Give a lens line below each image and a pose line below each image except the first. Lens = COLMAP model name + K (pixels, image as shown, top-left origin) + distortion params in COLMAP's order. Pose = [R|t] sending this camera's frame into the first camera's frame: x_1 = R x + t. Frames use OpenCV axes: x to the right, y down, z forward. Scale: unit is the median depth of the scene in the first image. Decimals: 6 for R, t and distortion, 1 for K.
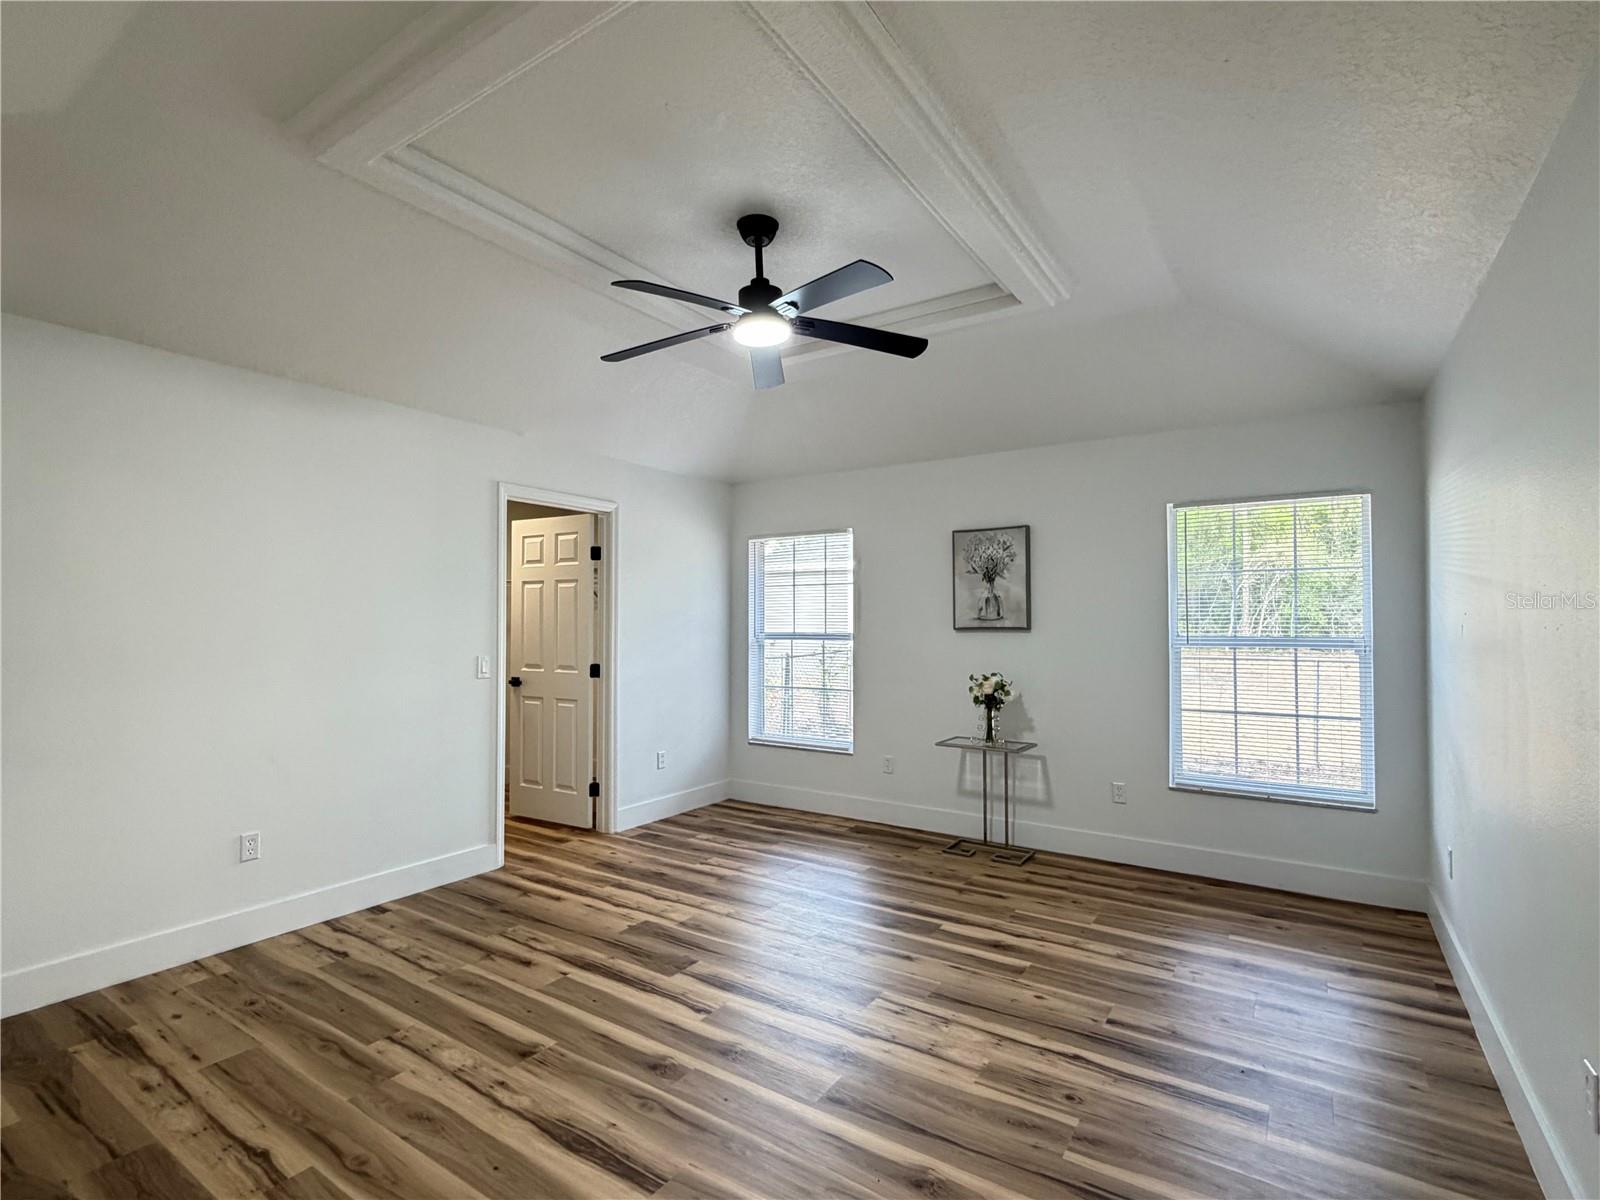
lens RADIAL K [[758.3, 0, 800.1], [0, 758.3, 605.6], [0, 0, 1]] dist [-0.000649, 0.000981]
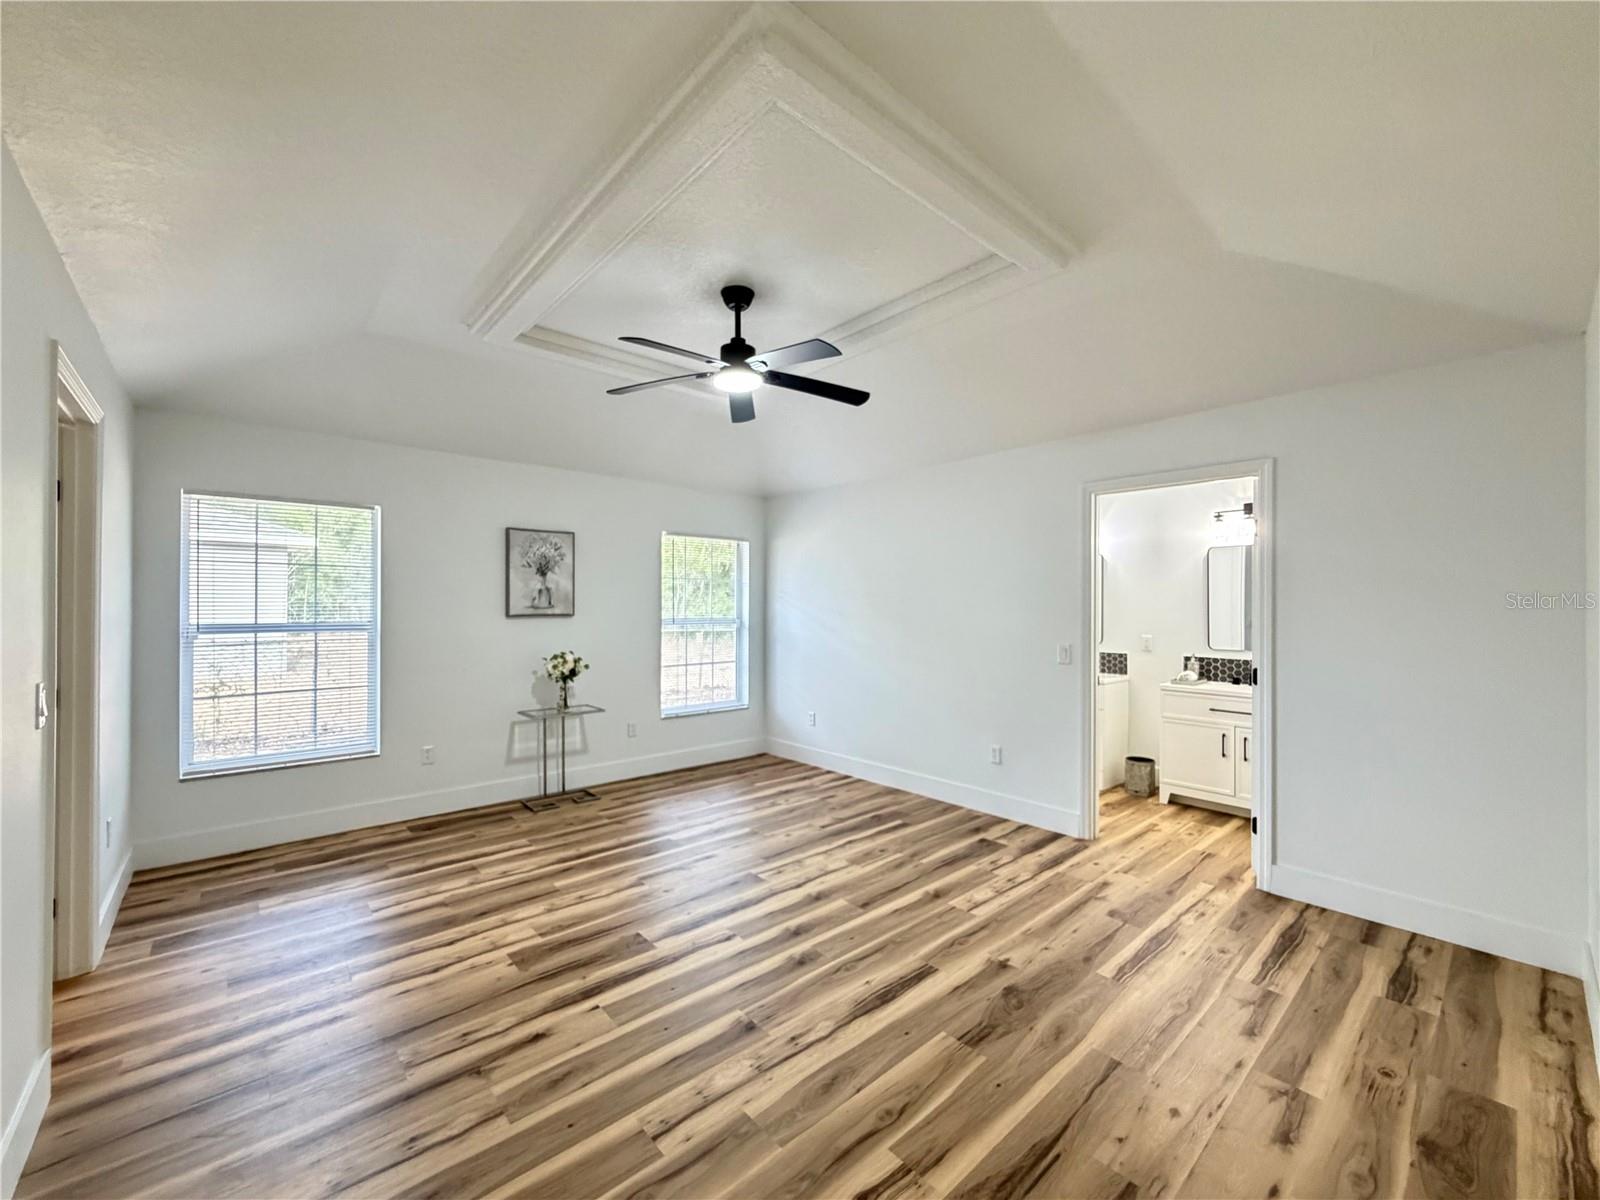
lens RADIAL K [[637.6, 0, 789.7], [0, 637.6, 603.5], [0, 0, 1]] dist [-0.003155, -0.000148]
pose [[0.268272, 0.006836, 0.963319, -0.625874], [-0.022249, 0.999752, -0.000898, 0.004644], [-0.963086, -0.021192, 0.268358, 0.379817]]
